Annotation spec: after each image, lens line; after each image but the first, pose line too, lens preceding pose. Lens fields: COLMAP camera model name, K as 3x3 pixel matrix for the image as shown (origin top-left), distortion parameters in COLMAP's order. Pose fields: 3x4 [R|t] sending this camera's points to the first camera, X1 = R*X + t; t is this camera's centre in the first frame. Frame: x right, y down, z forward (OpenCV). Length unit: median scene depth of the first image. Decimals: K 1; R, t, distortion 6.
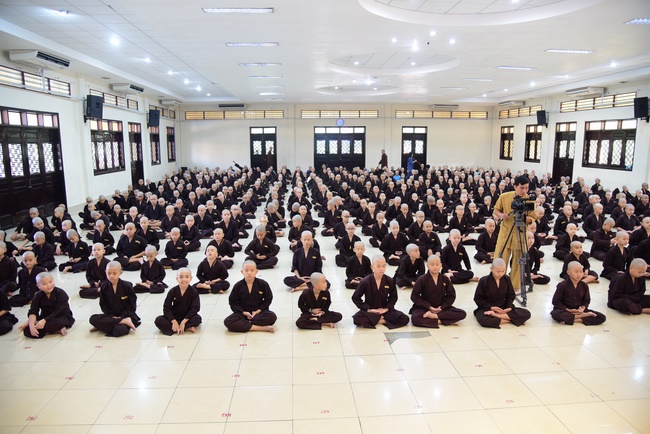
lens RADIAL K [[448.5, 0, 314.2], [0, 448.5, 216.4], [0, 0, 1]] dist [-0.083263, 0.053021]
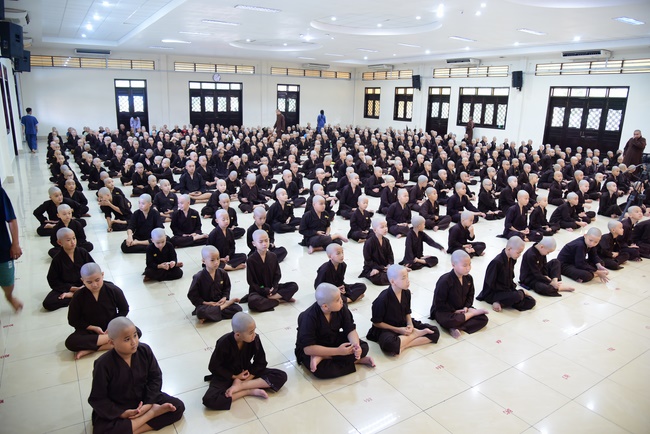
lens RADIAL K [[448.5, 0, 314.2], [0, 448.5, 216.4], [0, 0, 1]] dist [-0.083263, 0.053021]
pose [[0.879722, -0.096122, 0.465670, -0.224043], [0.051247, 0.992816, 0.108121, -0.011950], [-0.472718, -0.071253, 0.878328, 0.068716]]
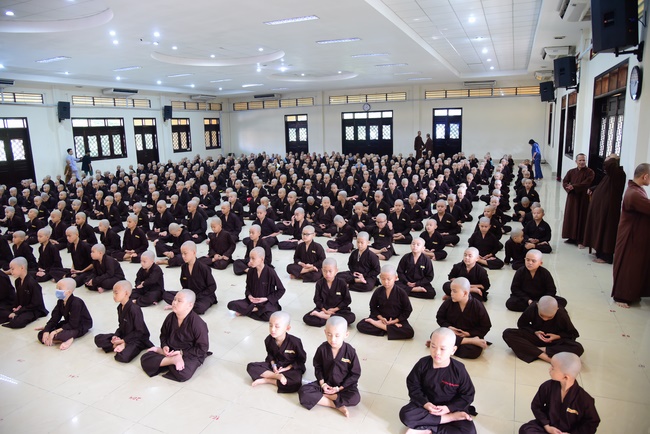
lens RADIAL K [[448.5, 0, 314.2], [0, 448.5, 216.4], [0, 0, 1]] dist [-0.083263, 0.053021]
pose [[0.887364, 0.066946, -0.456183, 0.414590], [-0.049341, 0.997509, 0.050409, -0.019001], [0.458421, -0.022223, 0.888457, 0.092317]]
